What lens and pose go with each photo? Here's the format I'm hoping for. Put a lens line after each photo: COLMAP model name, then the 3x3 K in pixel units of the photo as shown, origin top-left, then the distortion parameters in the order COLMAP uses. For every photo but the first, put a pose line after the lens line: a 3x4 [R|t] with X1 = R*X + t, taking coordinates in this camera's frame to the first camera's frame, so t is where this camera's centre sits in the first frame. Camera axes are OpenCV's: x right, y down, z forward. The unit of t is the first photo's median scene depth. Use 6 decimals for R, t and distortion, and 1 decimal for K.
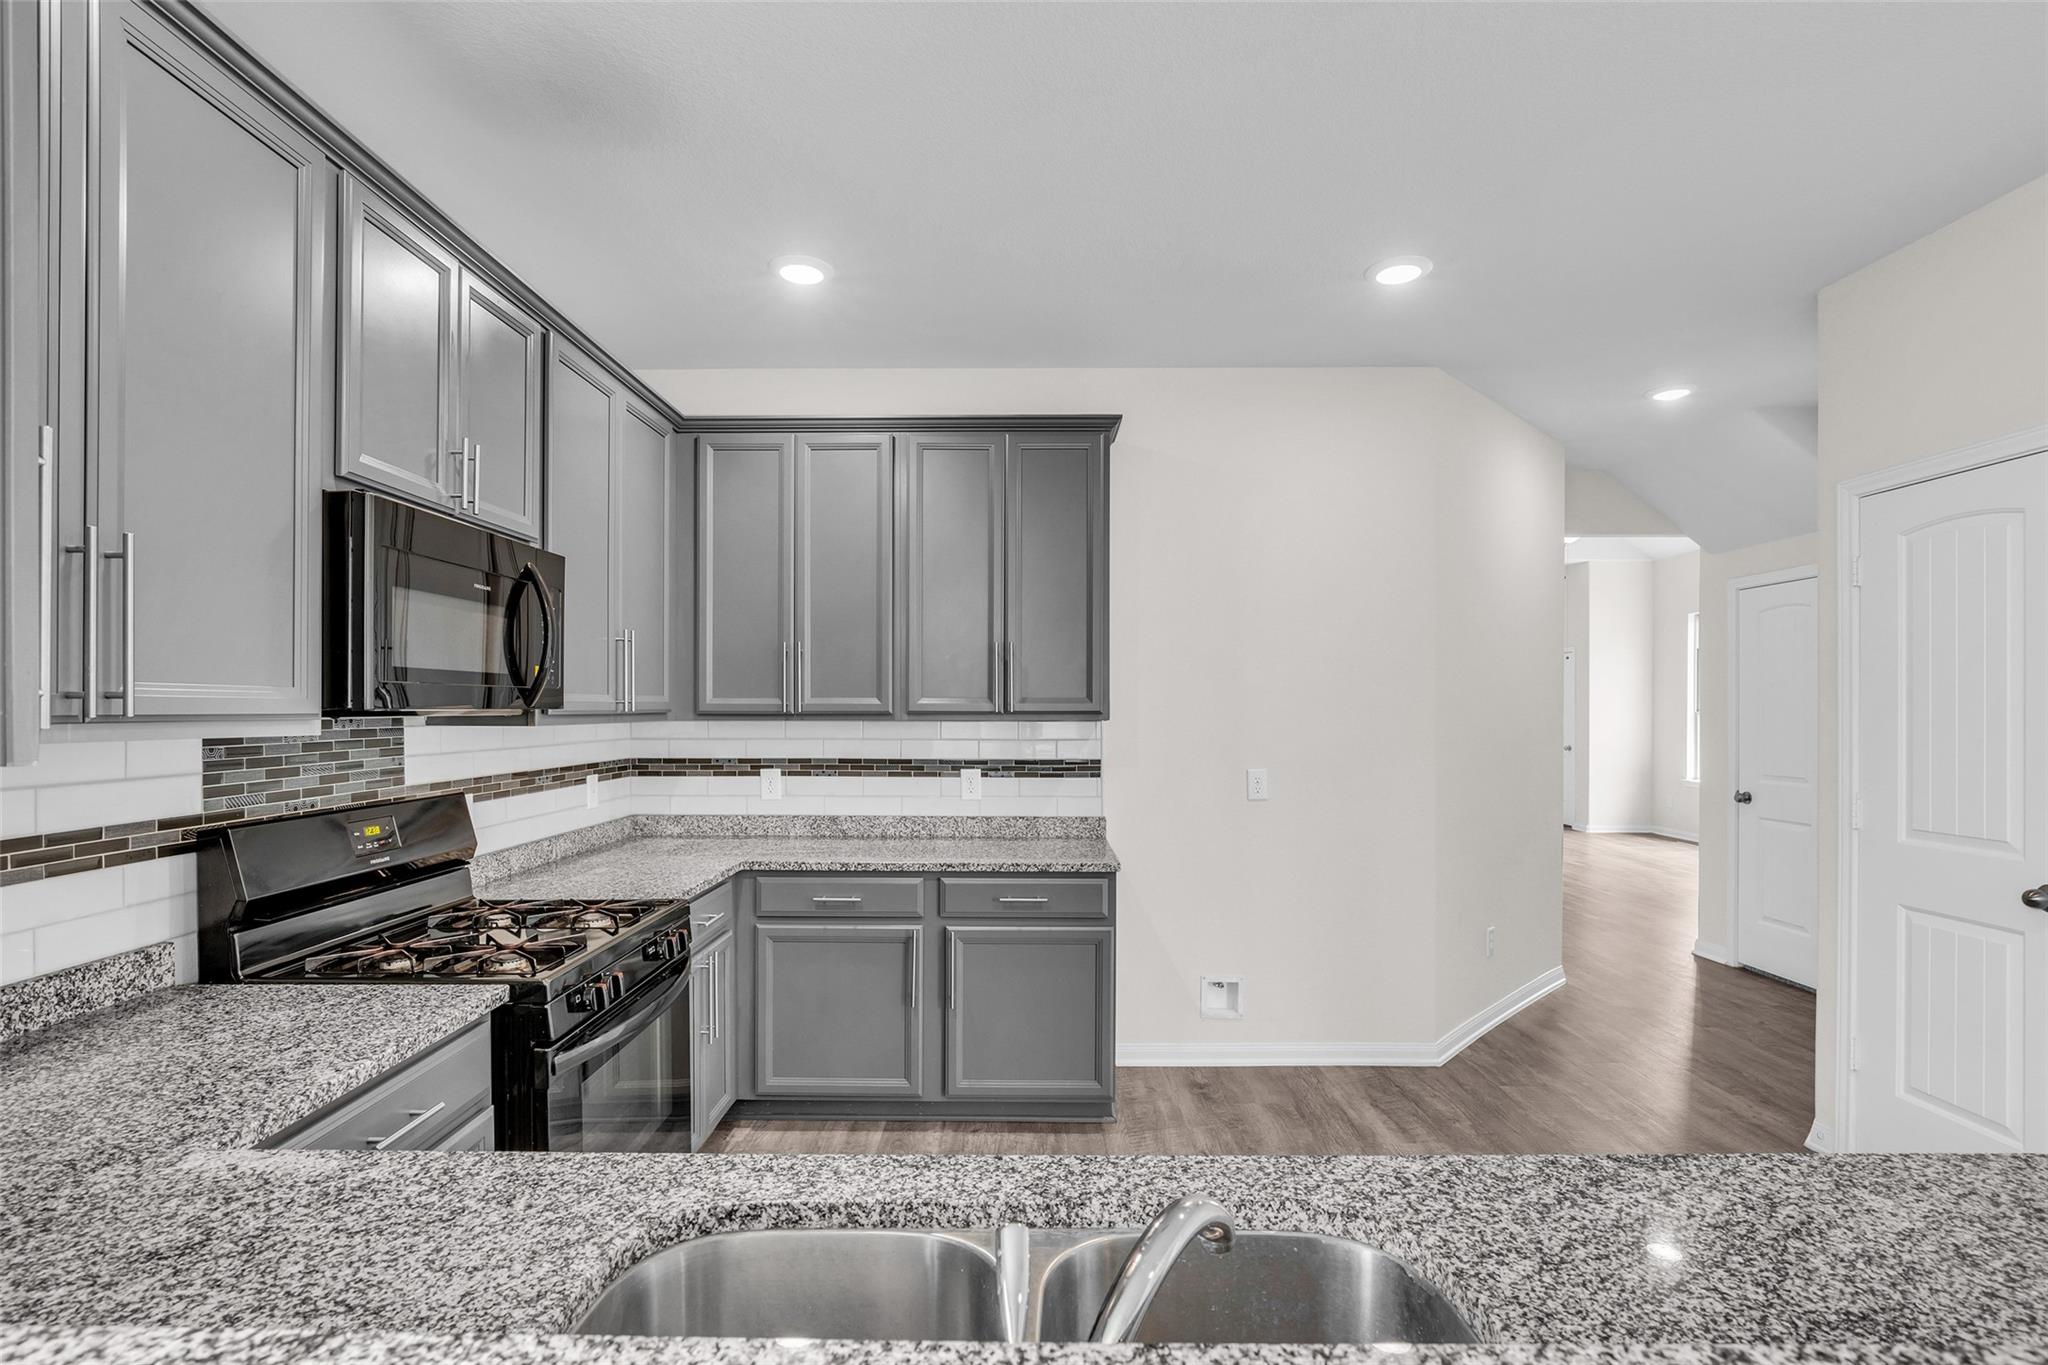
lens RADIAL K [[958.1, 0, 1015.6], [0, 958.1, 695.8], [0, 0, 1]] dist [0.000184, 0.000220]
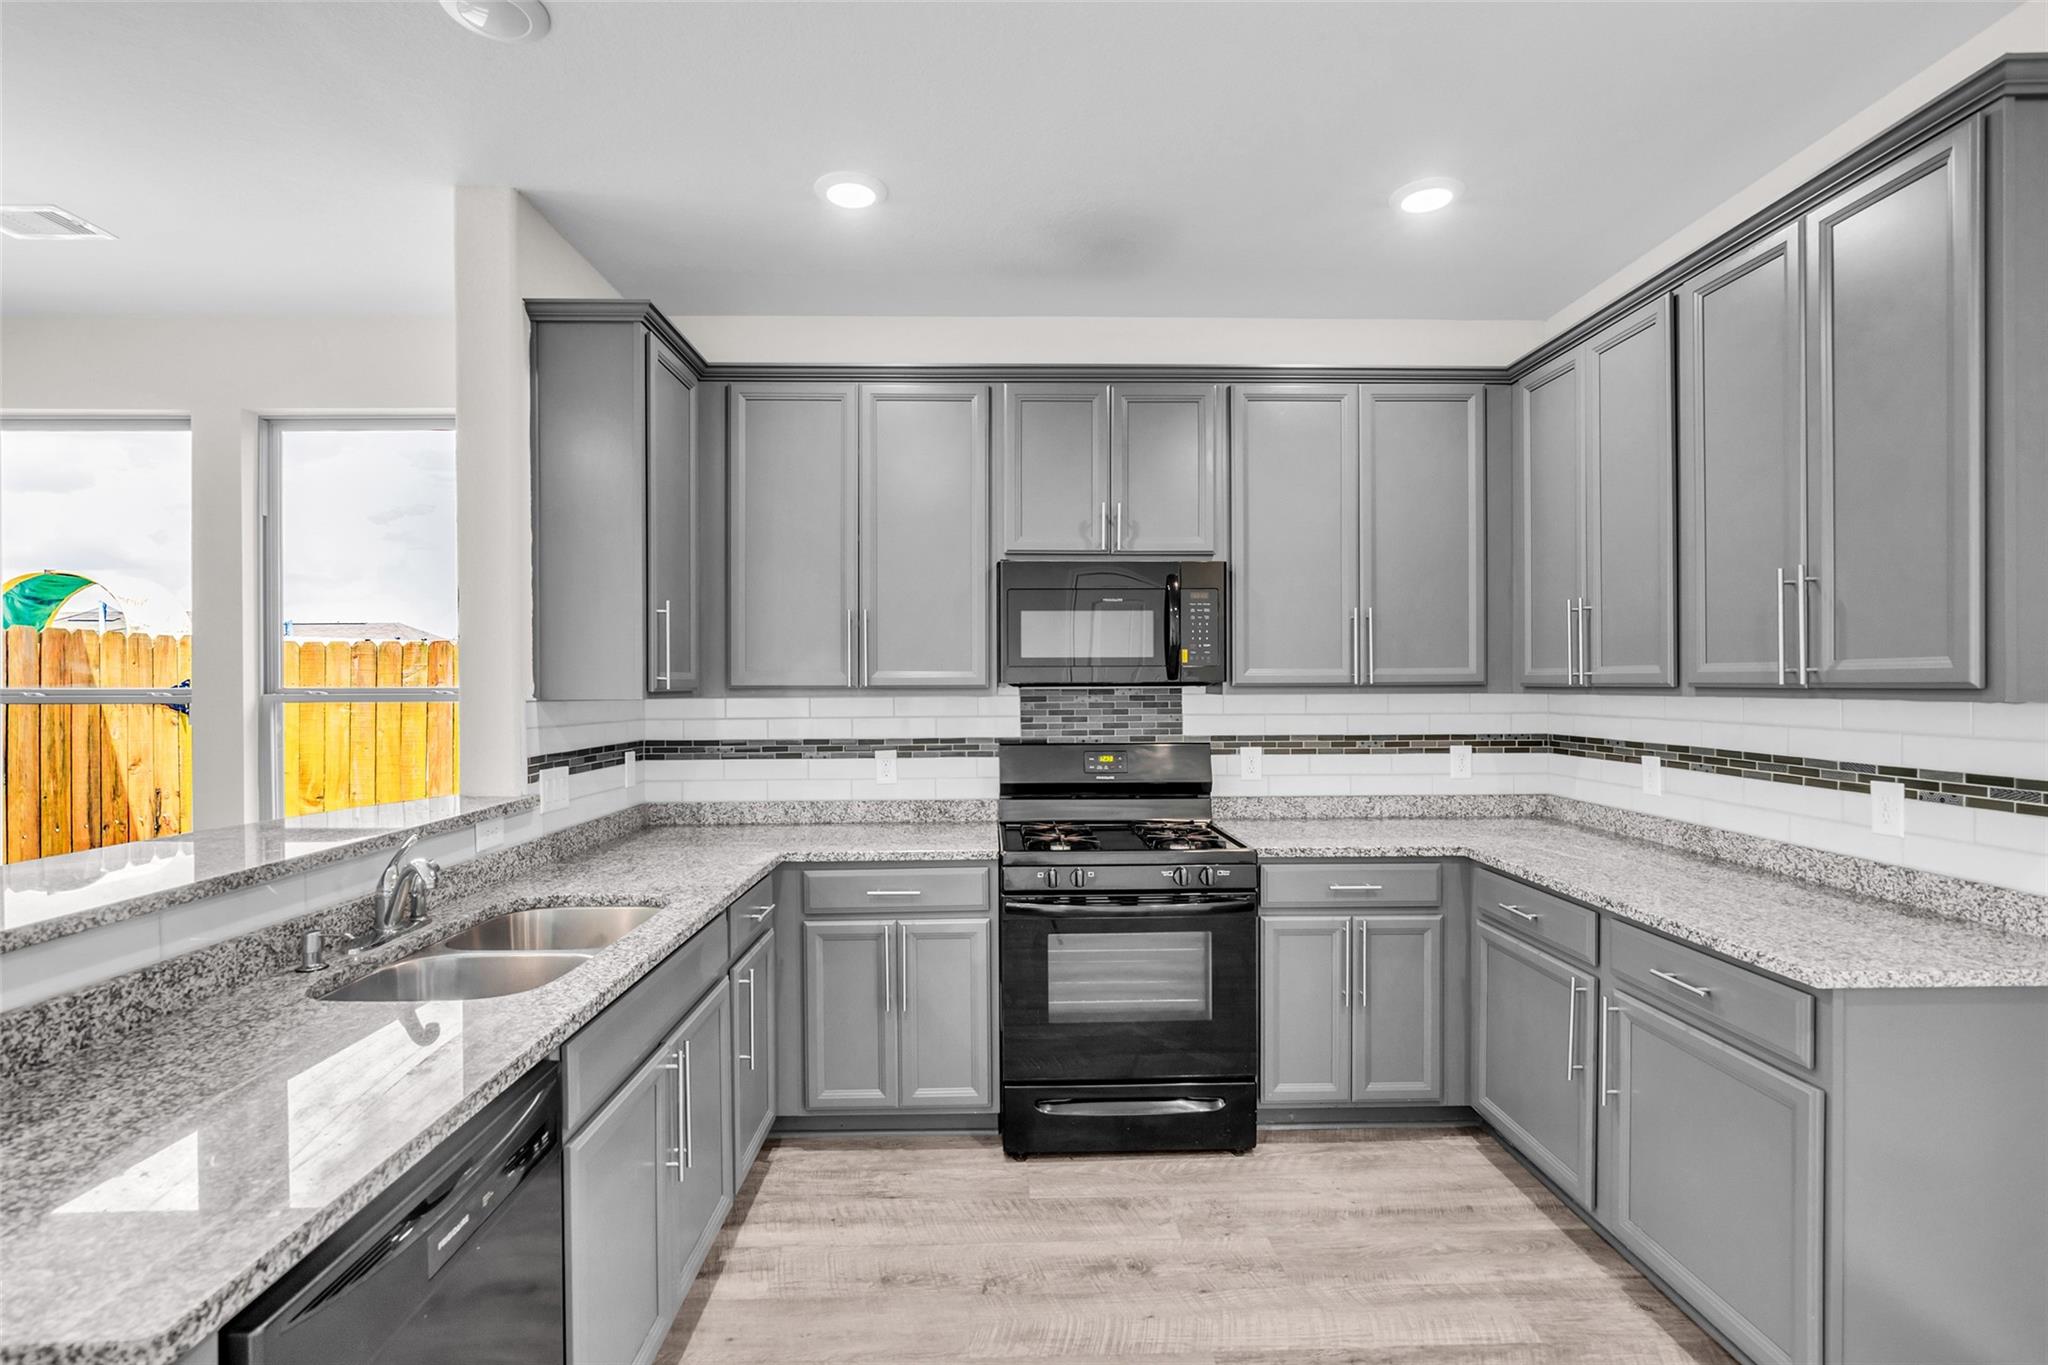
lens RADIAL K [[958.1, 0, 1015.6], [0, 958.1, 695.8], [0, 0, 1]] dist [0.000184, 0.000220]
pose [[0.025706, 0.010689, -0.999612, 0.618653], [0.016807, 0.999797, 0.011123, 0.011278], [0.999528, -0.017086, 0.025521, 0.555042]]
